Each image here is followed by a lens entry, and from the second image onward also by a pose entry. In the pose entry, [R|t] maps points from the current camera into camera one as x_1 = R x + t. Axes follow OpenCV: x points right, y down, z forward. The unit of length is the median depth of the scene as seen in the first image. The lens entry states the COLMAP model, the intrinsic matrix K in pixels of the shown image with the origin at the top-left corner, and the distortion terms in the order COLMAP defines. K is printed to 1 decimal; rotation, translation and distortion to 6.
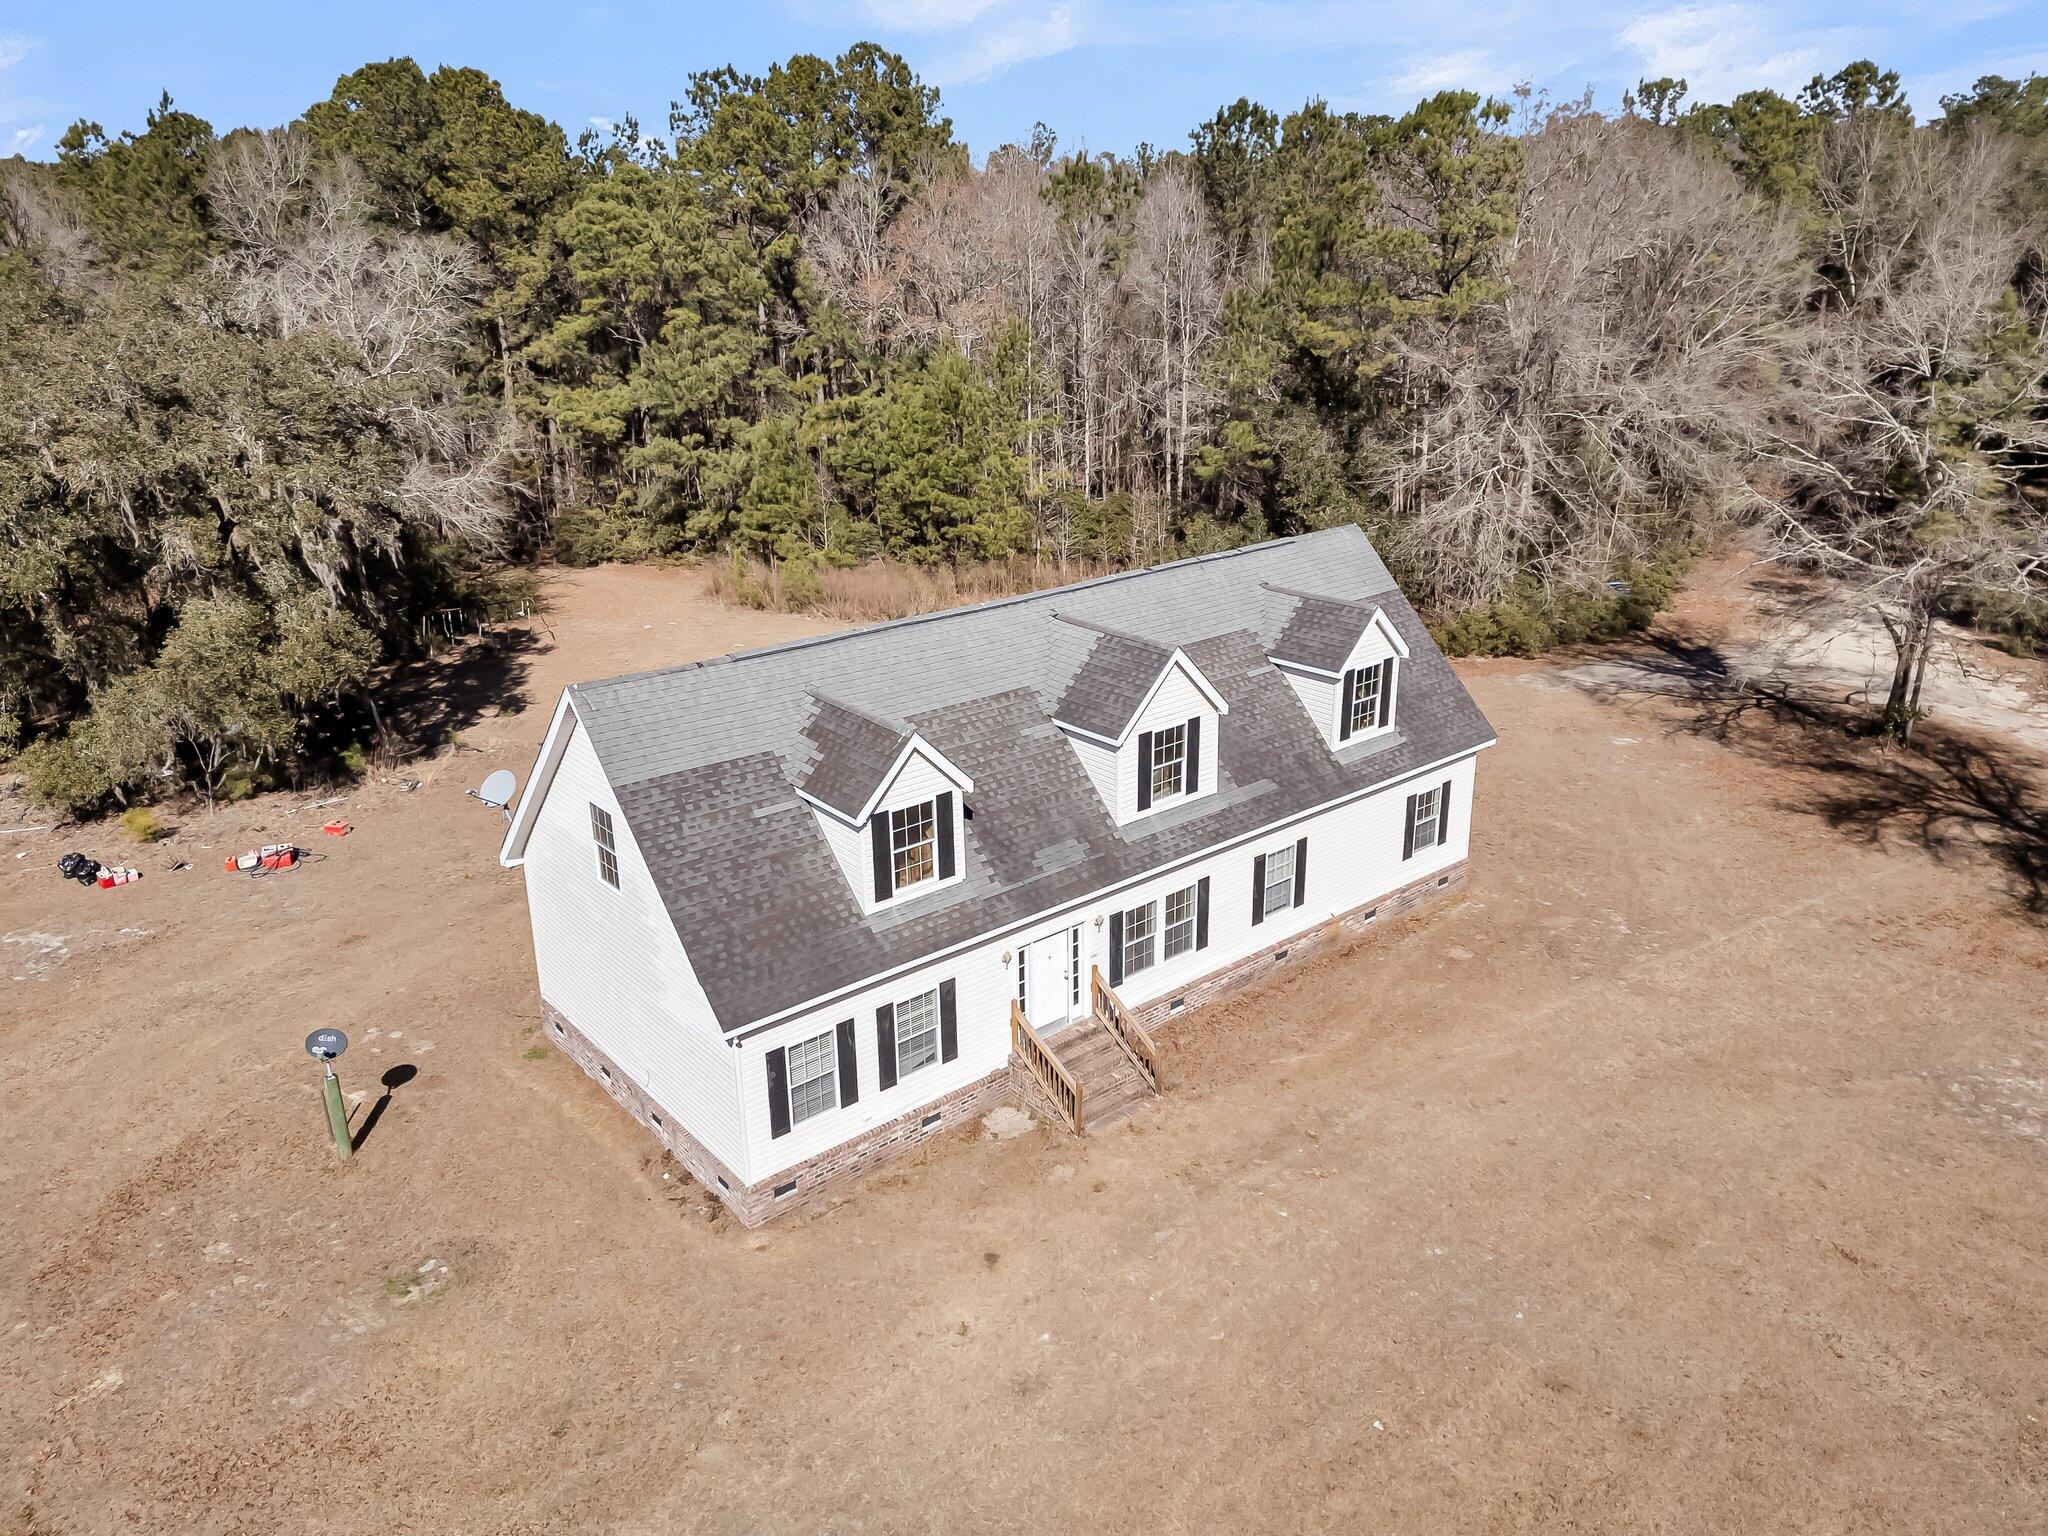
lens RADIAL K [[1446.0, 0, 1034.8], [0, 1446.0, 761.9], [0, 0, 1]] dist [0.054047, -0.036618]
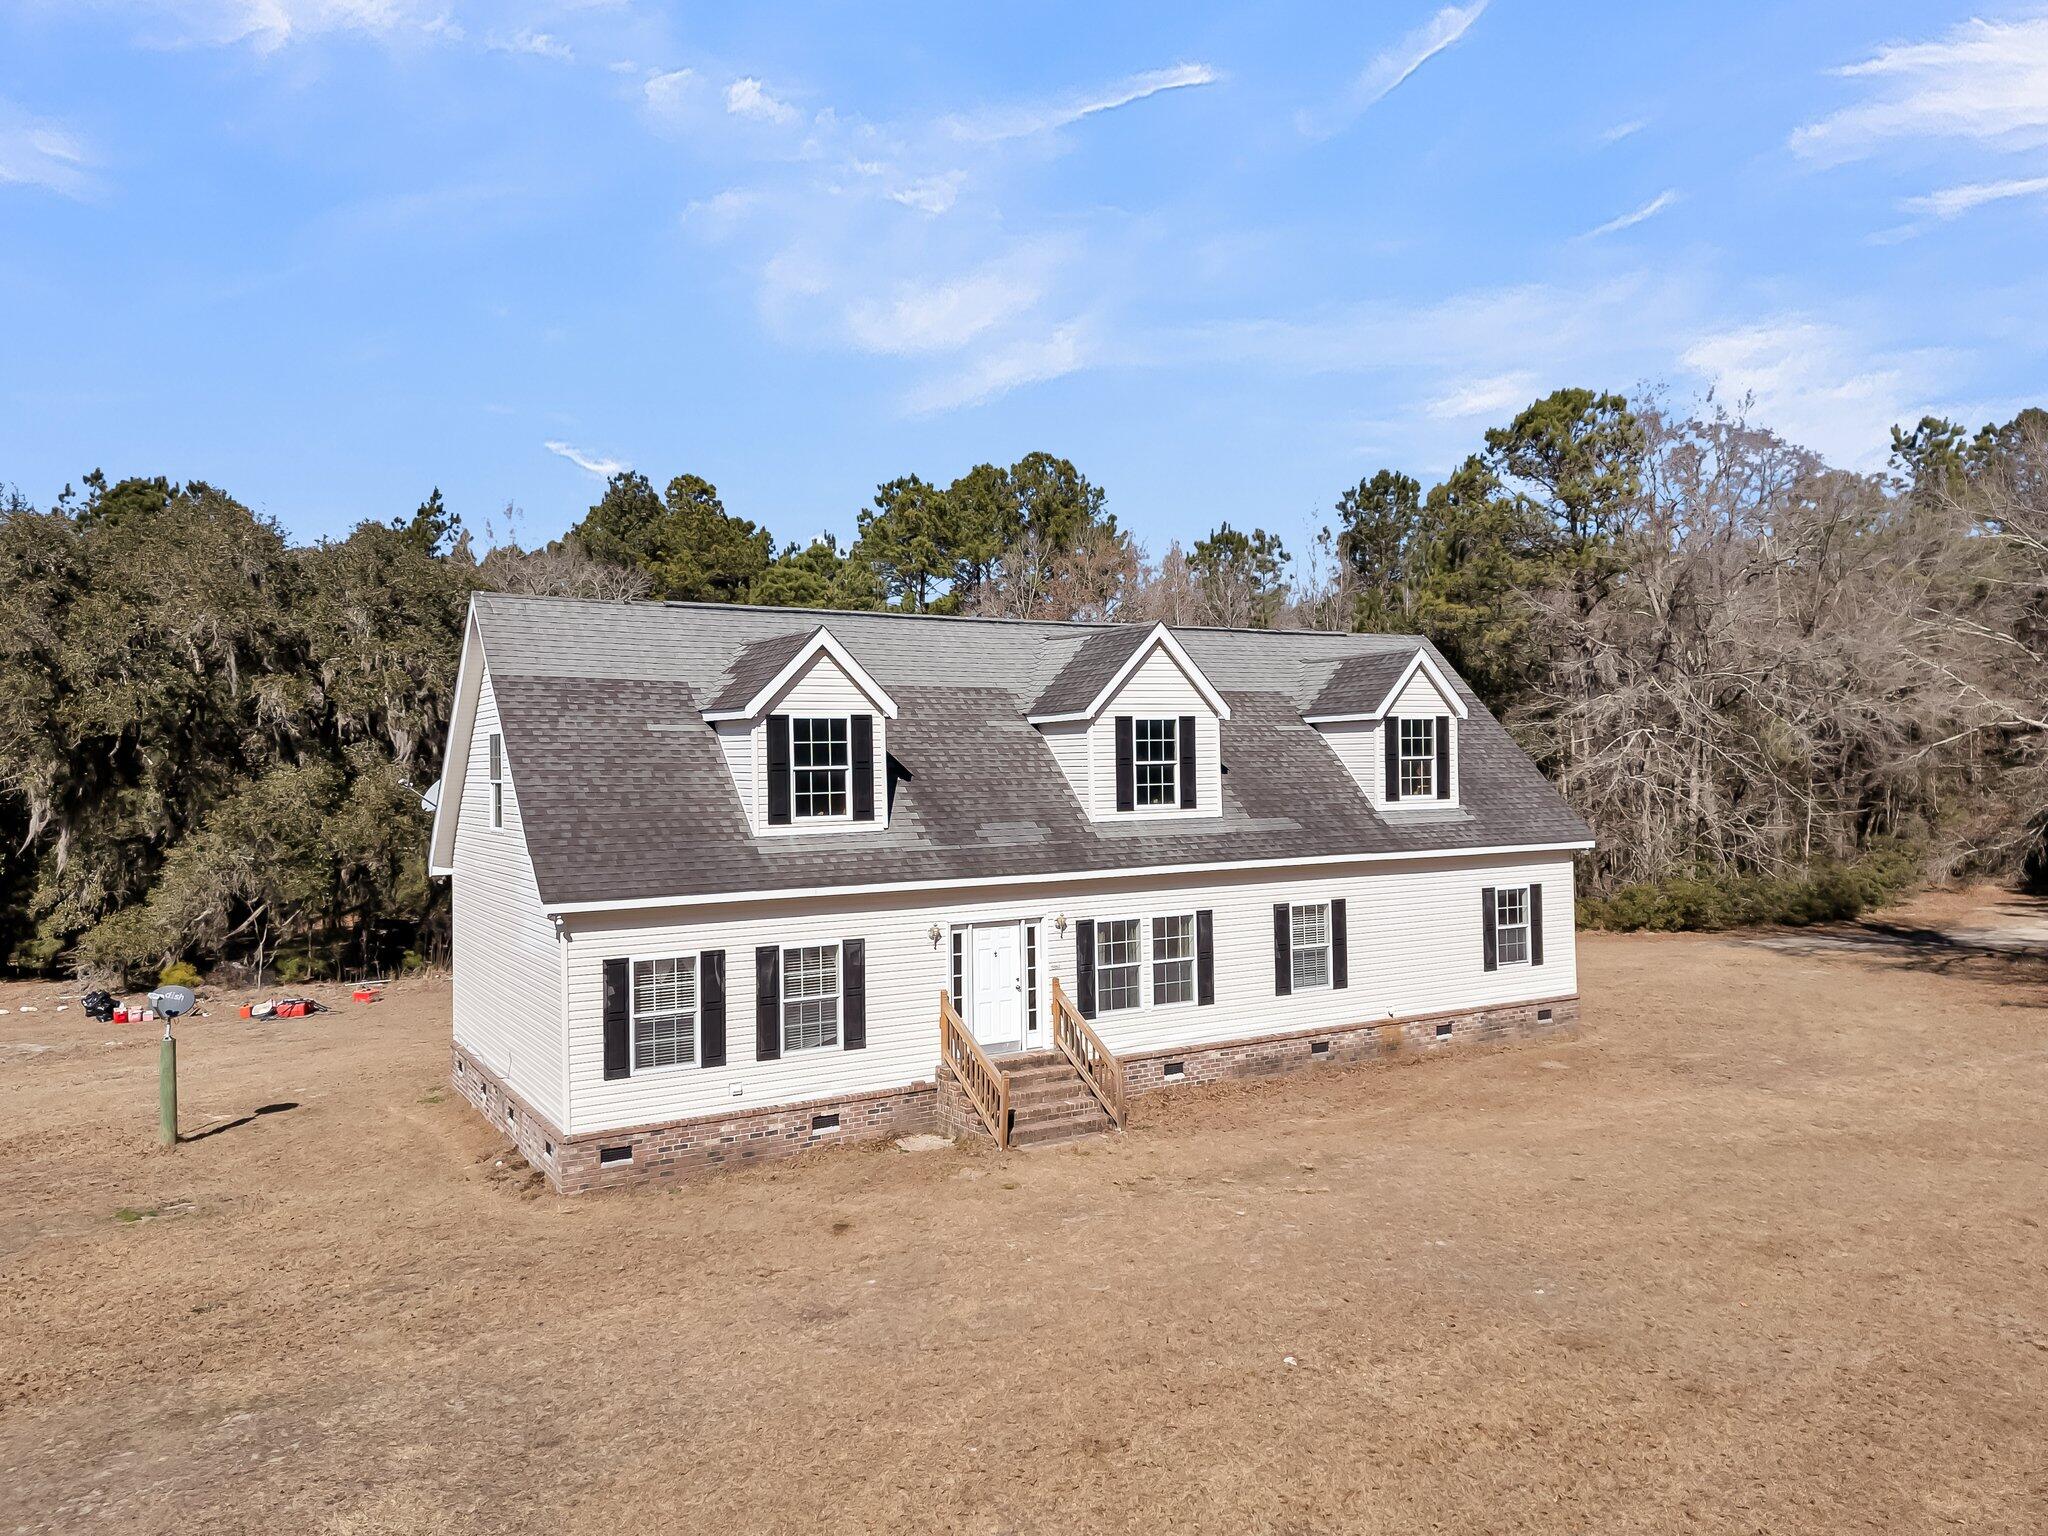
lens RADIAL K [[1446.0, 0, 1030.3], [0, 1446.0, 761.1], [0, 0, 1]] dist [0.054047, -0.036618]
pose [[0.987252, -0.004211, -0.159112, 0.150143], [-0.050464, 0.939795, -0.337993, 0.285932], [0.150956, 0.341713, 0.927601, 0.173953]]
